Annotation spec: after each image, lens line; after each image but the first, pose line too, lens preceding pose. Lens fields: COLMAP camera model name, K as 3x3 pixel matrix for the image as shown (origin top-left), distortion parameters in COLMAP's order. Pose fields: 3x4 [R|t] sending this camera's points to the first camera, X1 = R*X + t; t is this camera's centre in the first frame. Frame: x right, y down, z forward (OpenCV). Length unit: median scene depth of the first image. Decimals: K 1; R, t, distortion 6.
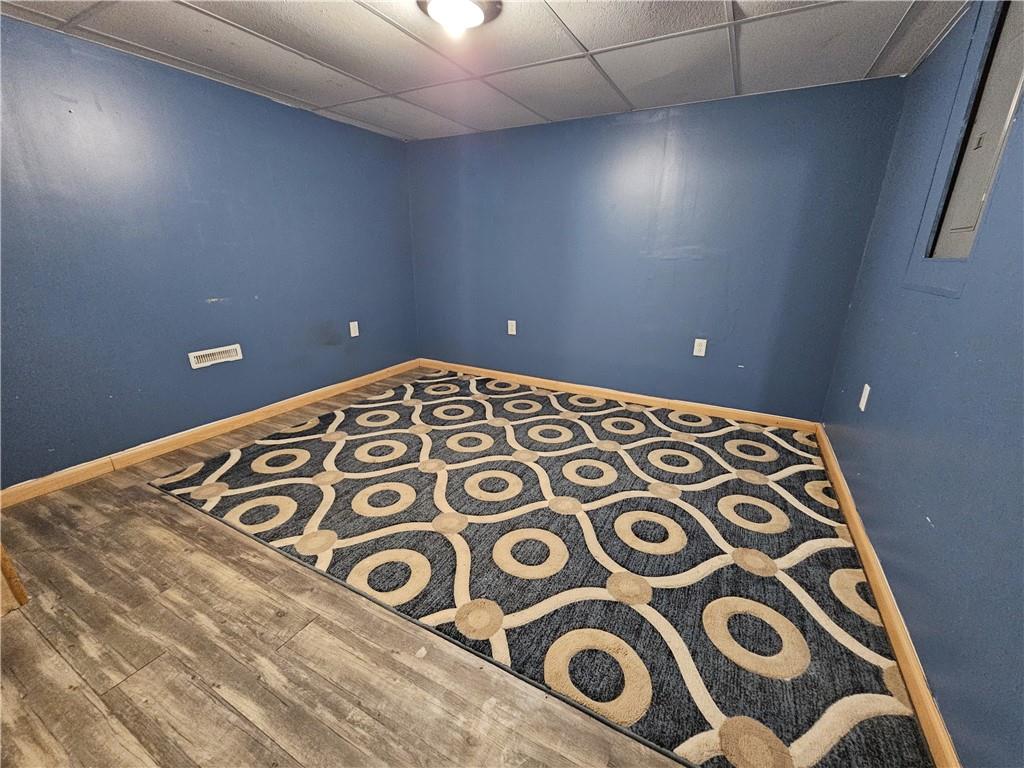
lens RADIAL K [[419.6, 0, 518.5], [0, 419.6, 385.7], [0, 0, 1]] dist [-0.001323, -0.000044]
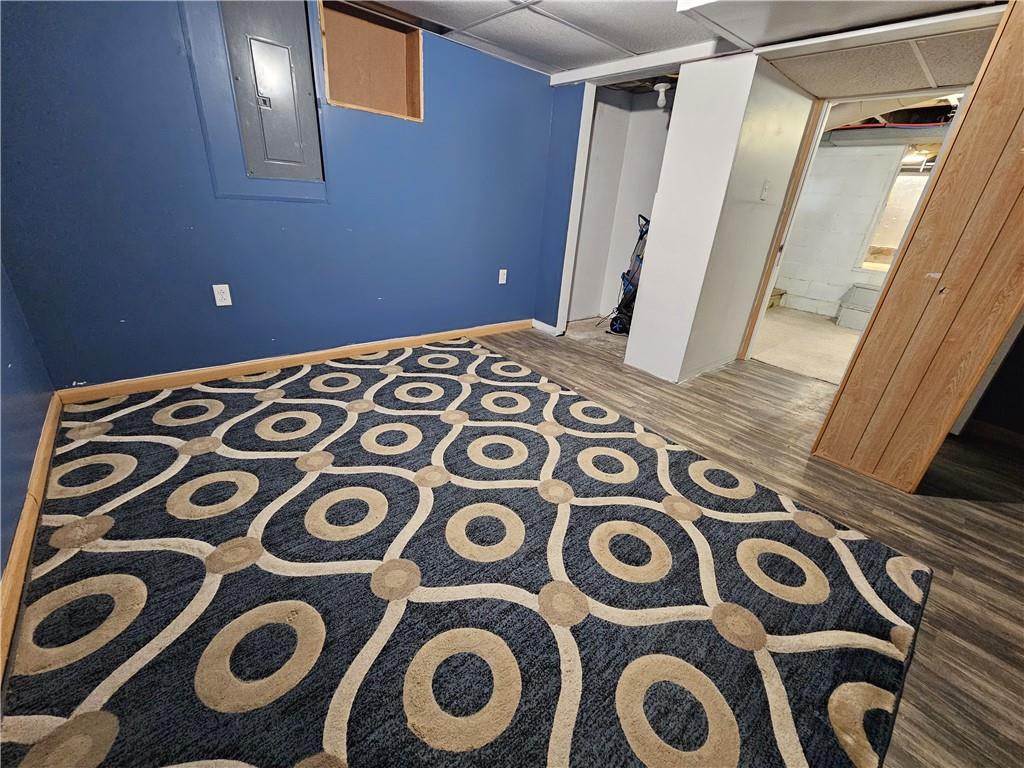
lens RADIAL K [[419.6, 0, 518.5], [0, 419.6, 385.7], [0, 0, 1]] dist [-0.001323, -0.000044]
pose [[-0.927928, -0.224790, 0.297352, -0.358167], [0.024285, 0.759556, 0.649988, -0.502661], [-0.371967, 0.610364, -0.699354, 1.577256]]
